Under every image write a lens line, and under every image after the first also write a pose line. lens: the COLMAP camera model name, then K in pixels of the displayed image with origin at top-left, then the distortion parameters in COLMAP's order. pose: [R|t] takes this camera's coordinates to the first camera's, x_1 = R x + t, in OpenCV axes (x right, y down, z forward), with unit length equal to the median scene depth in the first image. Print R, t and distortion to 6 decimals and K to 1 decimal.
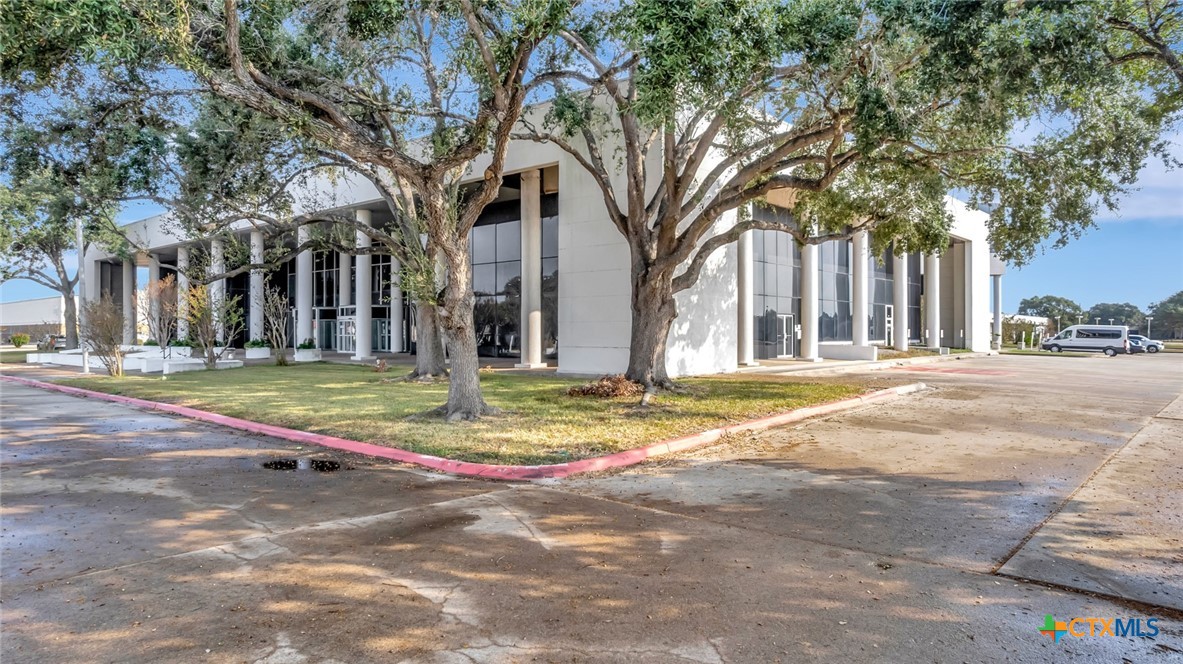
lens RADIAL K [[763.2, 0, 591.5], [0, 763.2, 332.0], [0, 0, 1]] dist [-0.072696, 0.069173]
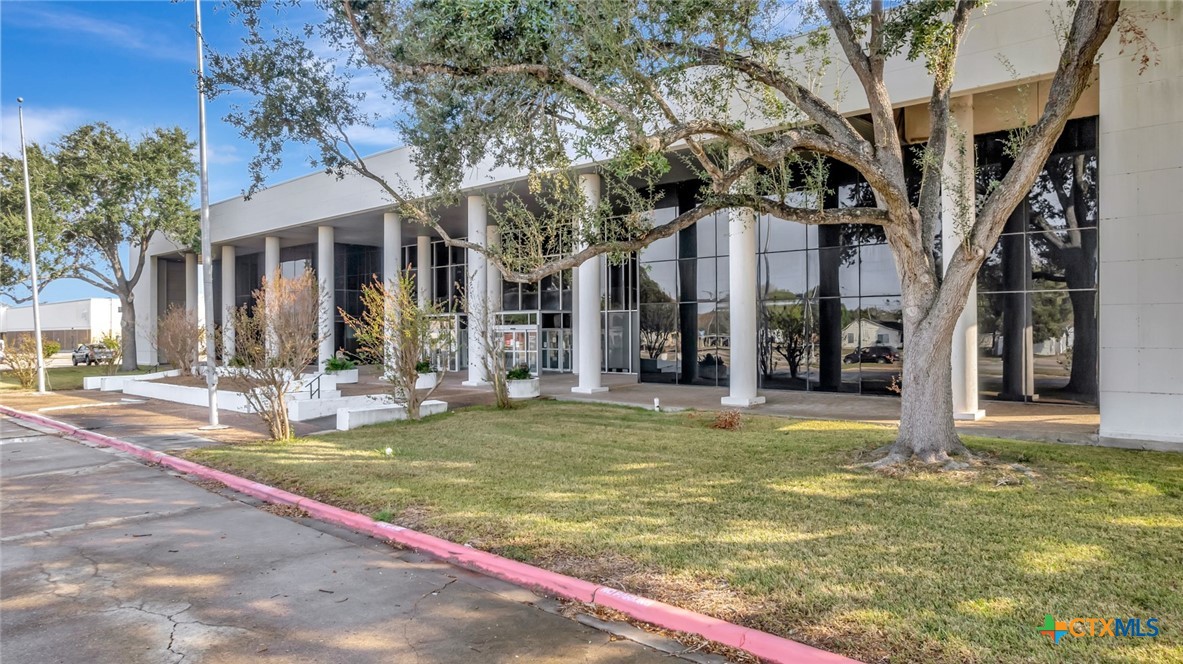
lens RADIAL K [[763.2, 0, 591.5], [0, 763.2, 332.0], [0, 0, 1]] dist [-0.072696, 0.069173]
pose [[0.999940, 0.001901, -0.010767, -0.200083], [-0.001984, 0.999968, -0.007711, -0.009030], [0.010752, 0.007732, 0.999912, 0.214856]]
